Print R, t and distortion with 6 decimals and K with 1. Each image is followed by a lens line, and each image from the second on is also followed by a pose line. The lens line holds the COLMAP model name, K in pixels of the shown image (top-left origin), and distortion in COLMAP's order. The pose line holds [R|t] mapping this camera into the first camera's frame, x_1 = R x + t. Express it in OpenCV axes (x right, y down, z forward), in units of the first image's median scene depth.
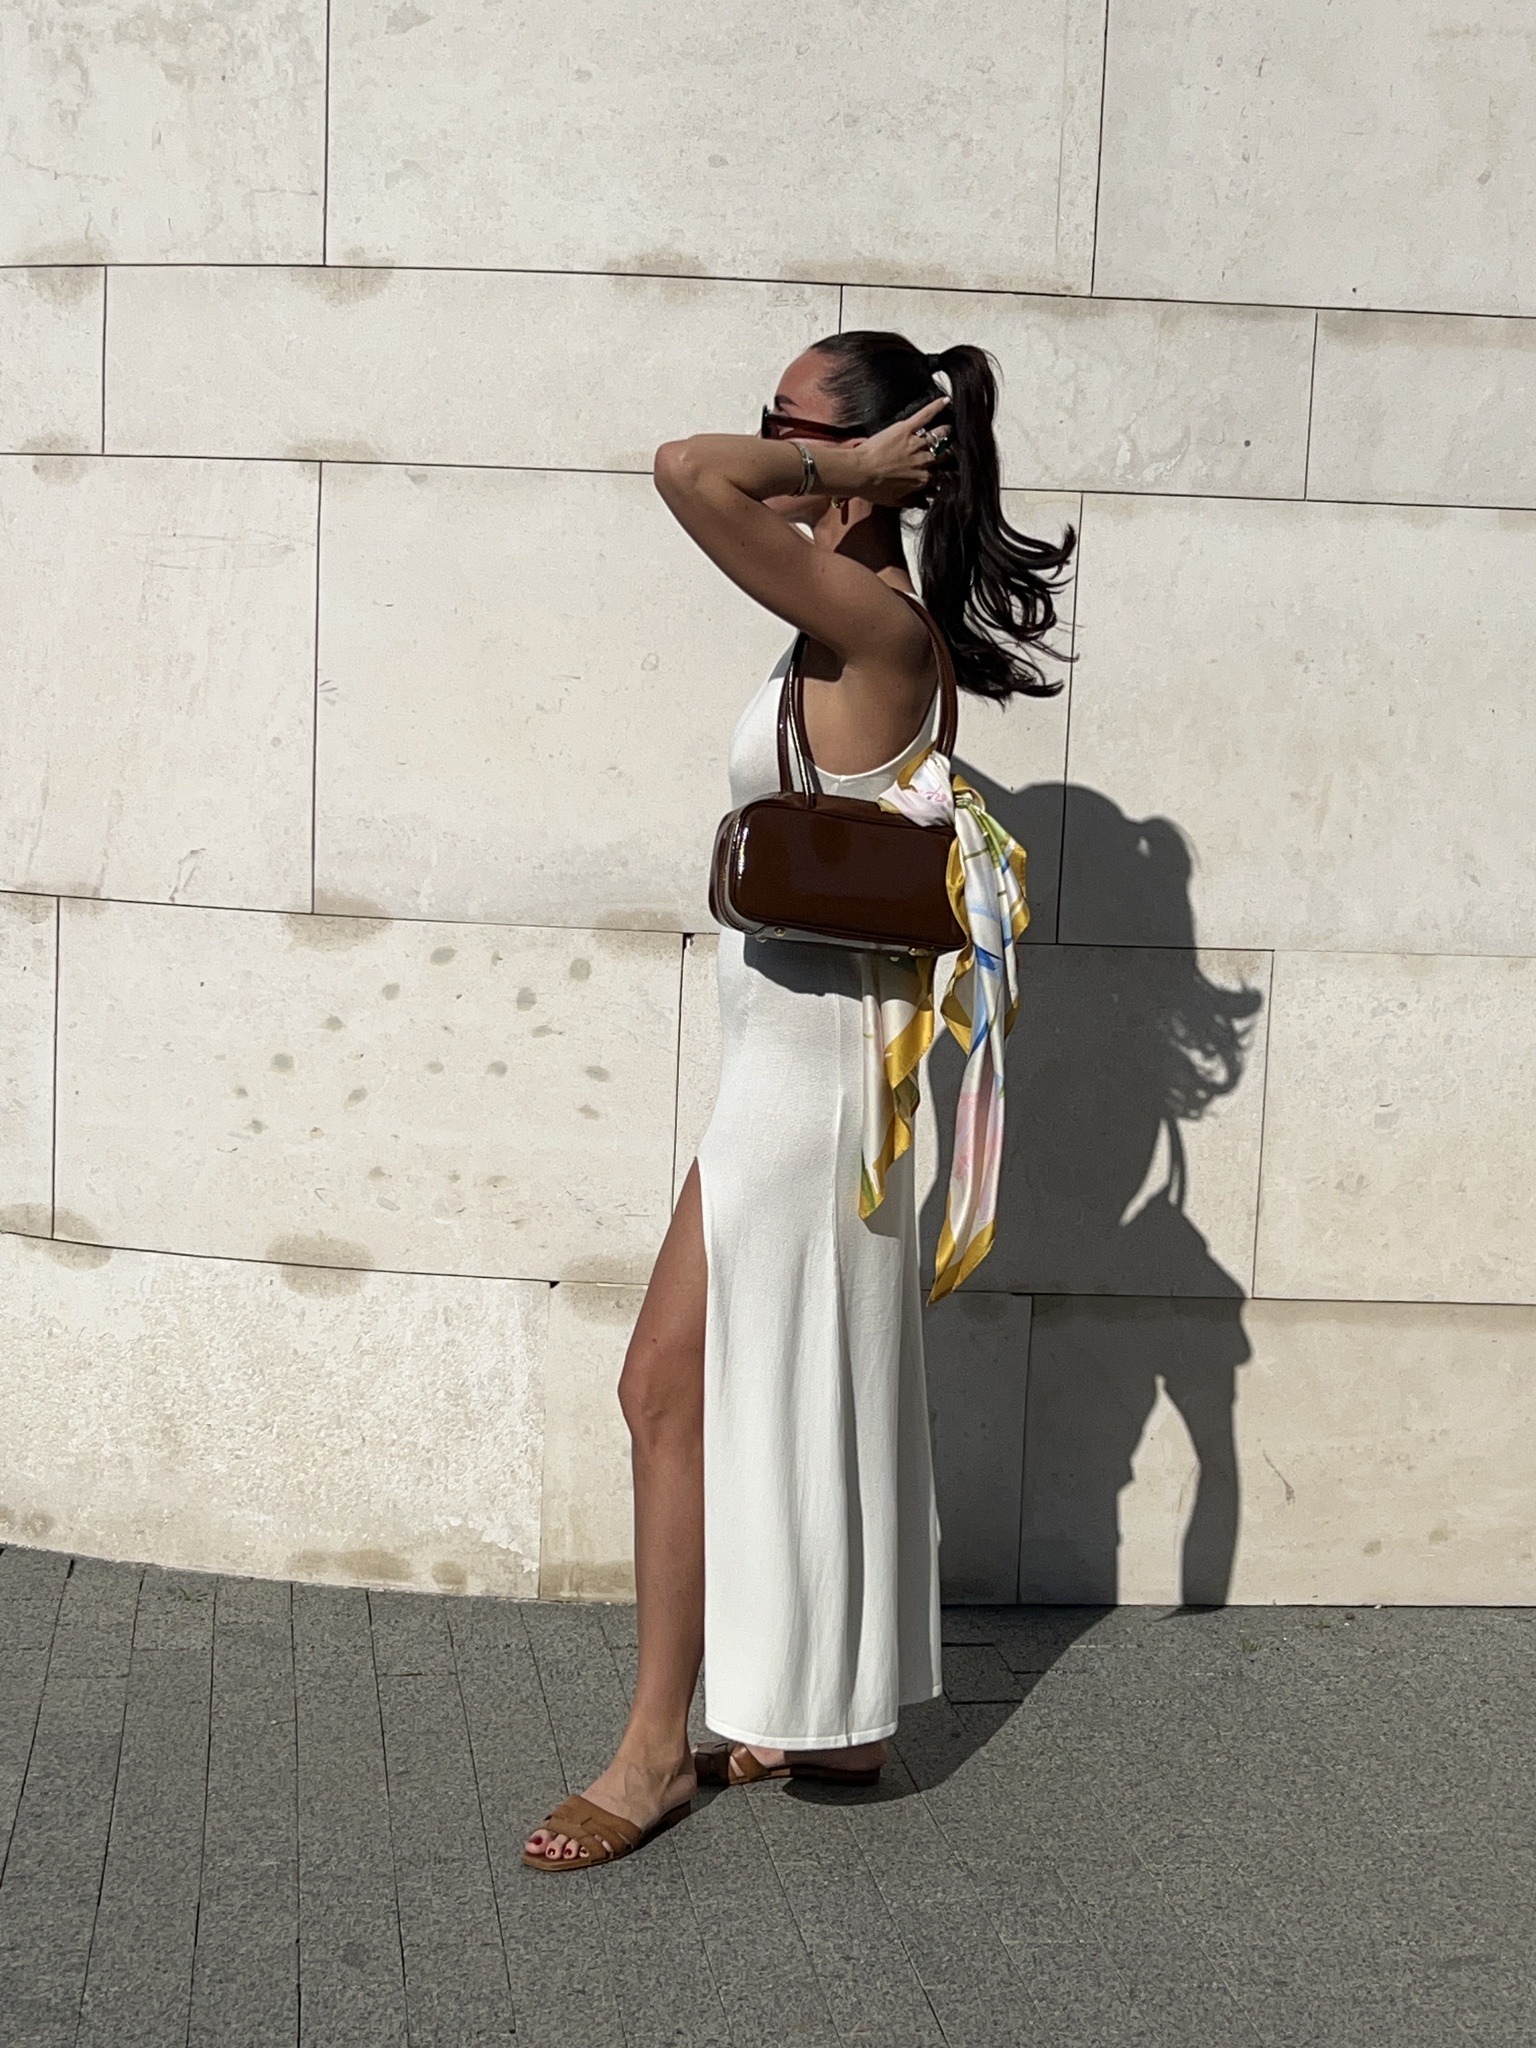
lens RADIAL K [[3399.0, 0, 767.9], [0, 3399.0, 1155.2], [0, 0, 1]] dist [0.036767, -0.254589]
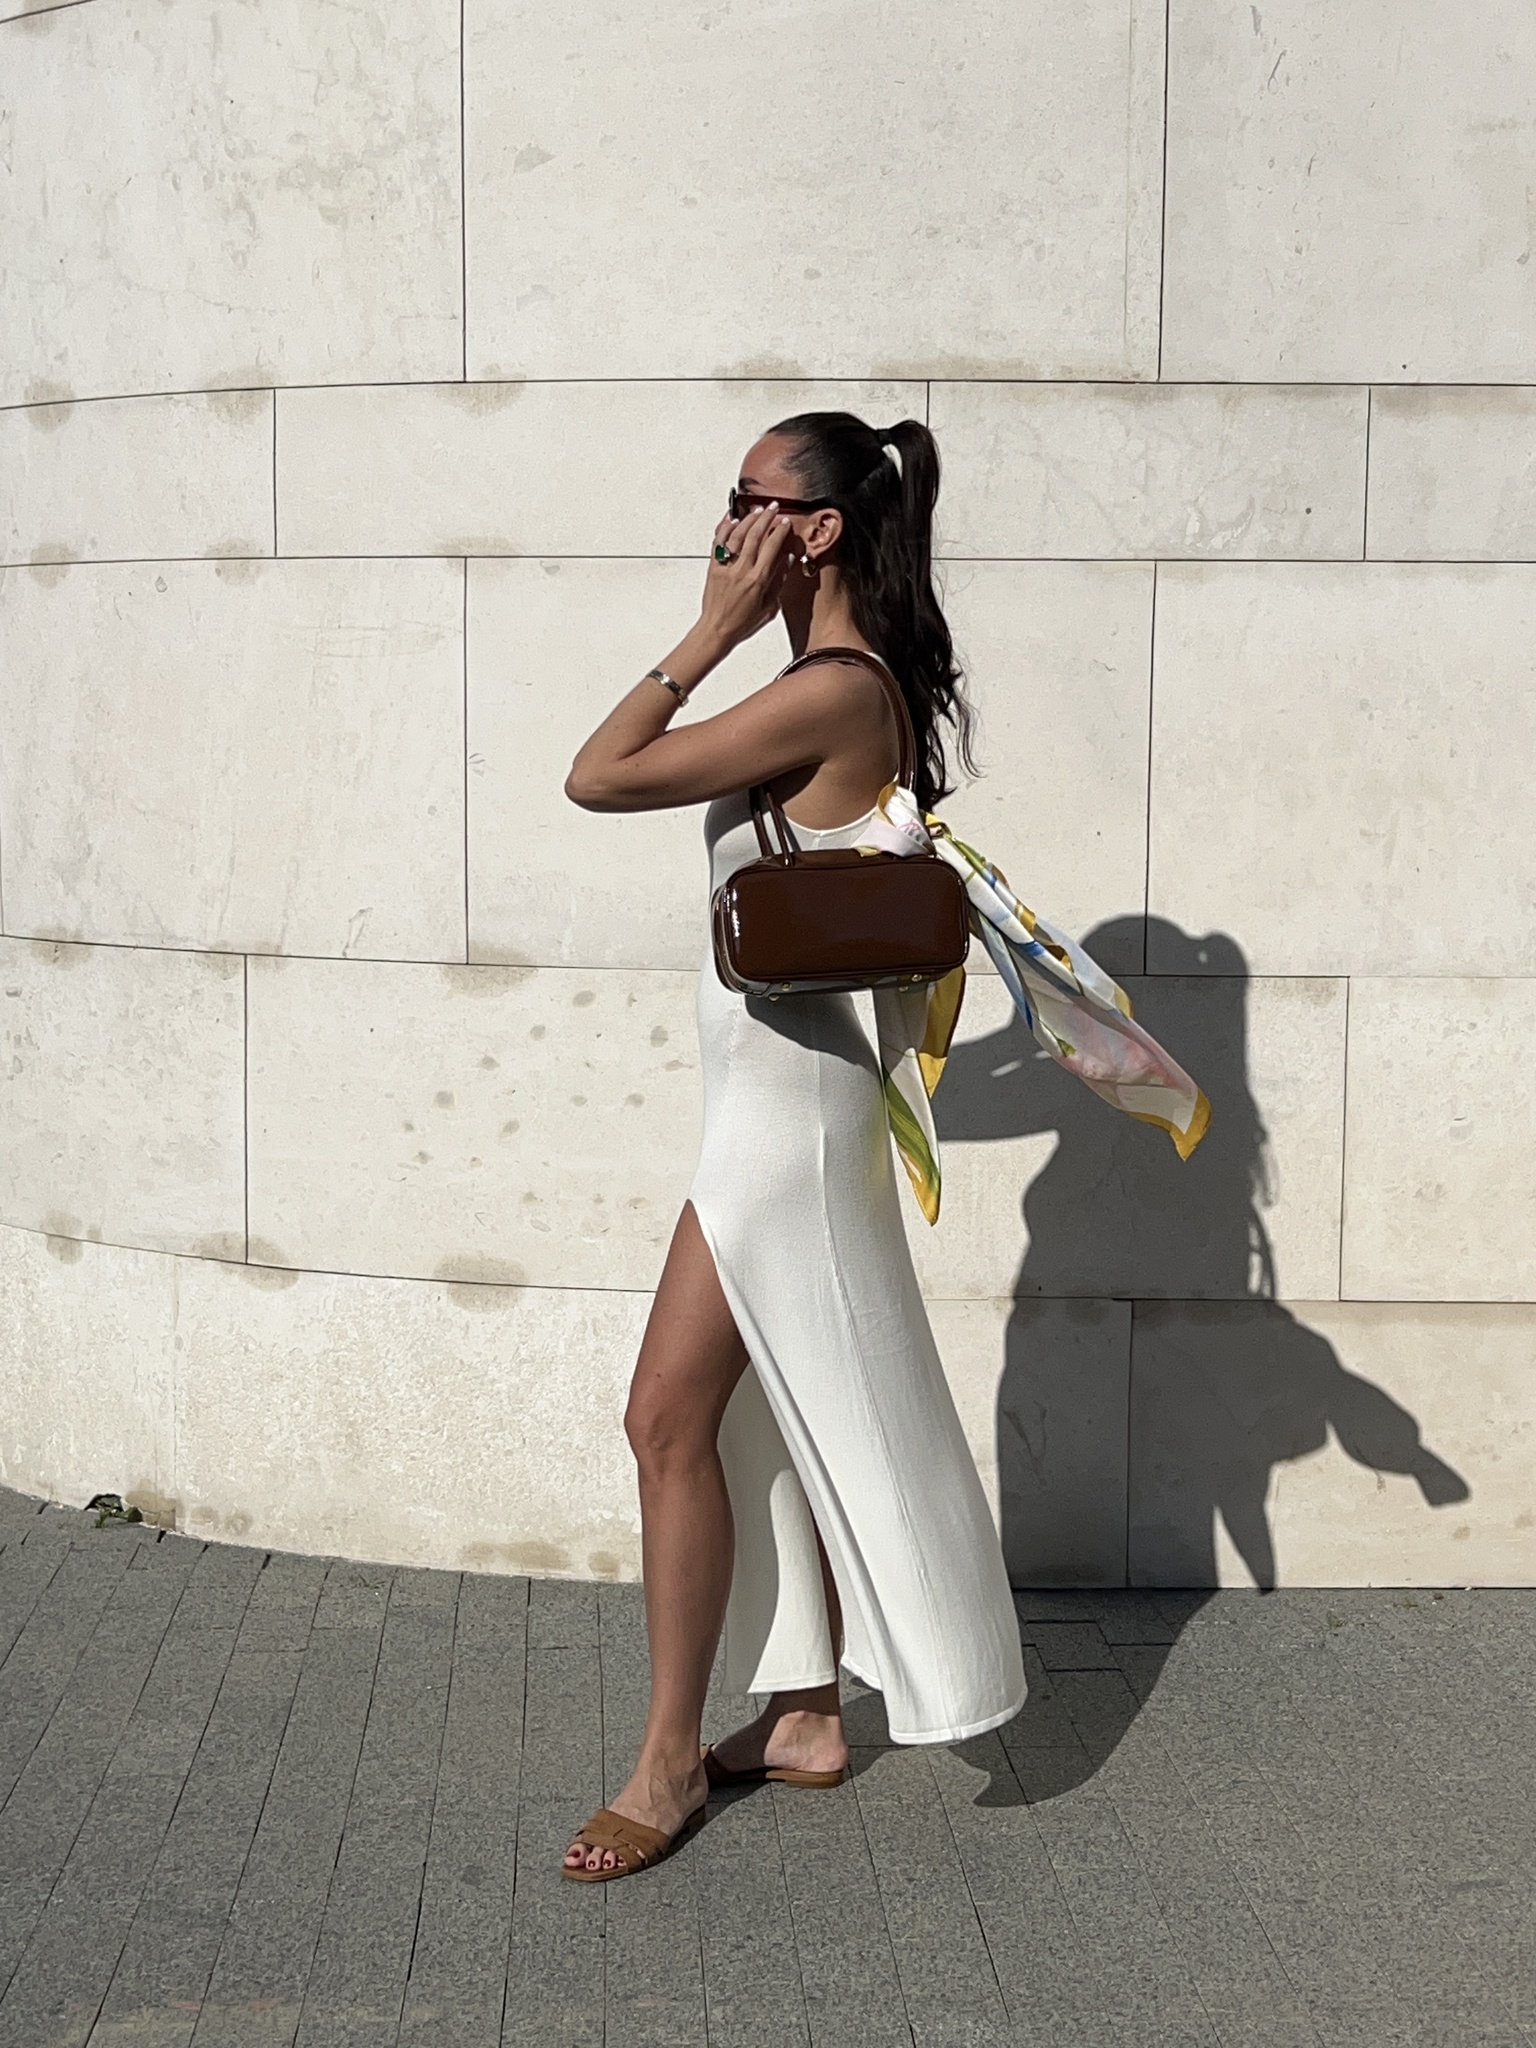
lens RADIAL K [[3399.0, 0, 767.9], [0, 3399.0, 1155.2], [0, 0, 1]] dist [0.036767, -0.254589]
pose [[0.995712, -0.018492, -0.090641, 0.063456], [0.016709, 0.999652, -0.020389, 0.015637], [0.090986, 0.018787, 0.995675, -0.092905]]
